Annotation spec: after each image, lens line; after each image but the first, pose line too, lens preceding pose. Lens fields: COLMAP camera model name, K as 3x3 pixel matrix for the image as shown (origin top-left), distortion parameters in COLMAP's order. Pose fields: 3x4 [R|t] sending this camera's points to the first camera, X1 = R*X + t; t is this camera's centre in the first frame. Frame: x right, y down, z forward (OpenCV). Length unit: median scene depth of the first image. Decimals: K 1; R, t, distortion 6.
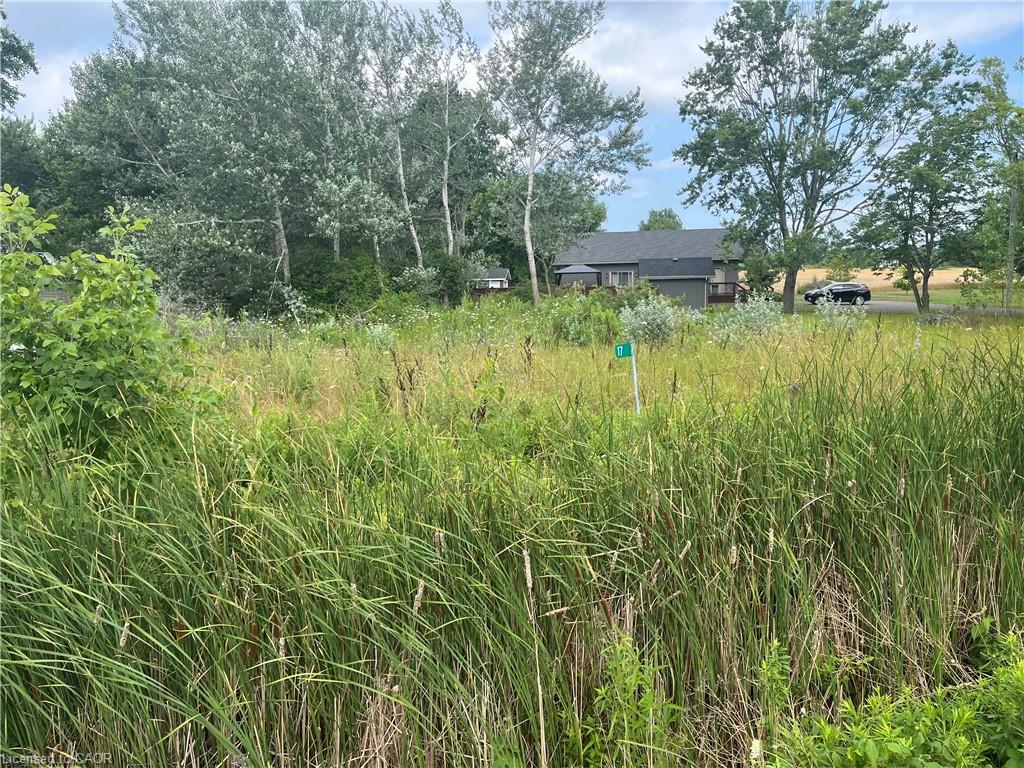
lens RADIAL K [[785.0, 0, 528.9], [0, 785.0, 385.6], [0, 0, 1]] dist [-0.004857, -0.004621]
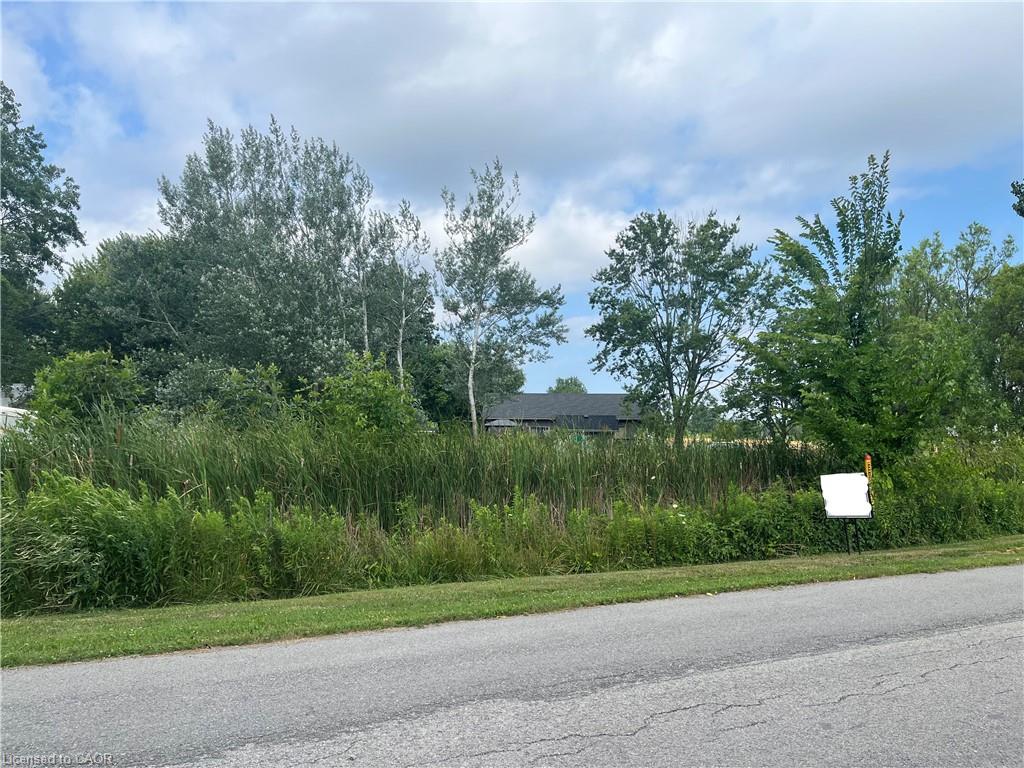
lens RADIAL K [[761.9, 0, 538.6], [0, 761.9, 350.2], [0, 0, 1]] dist [-0.002250, -0.002709]
pose [[0.991904, 0.042835, 0.119551, -0.034426], [-0.011406, 0.967643, -0.252065, 0.041552], [-0.126480, 0.248661, 0.960297, -0.157899]]
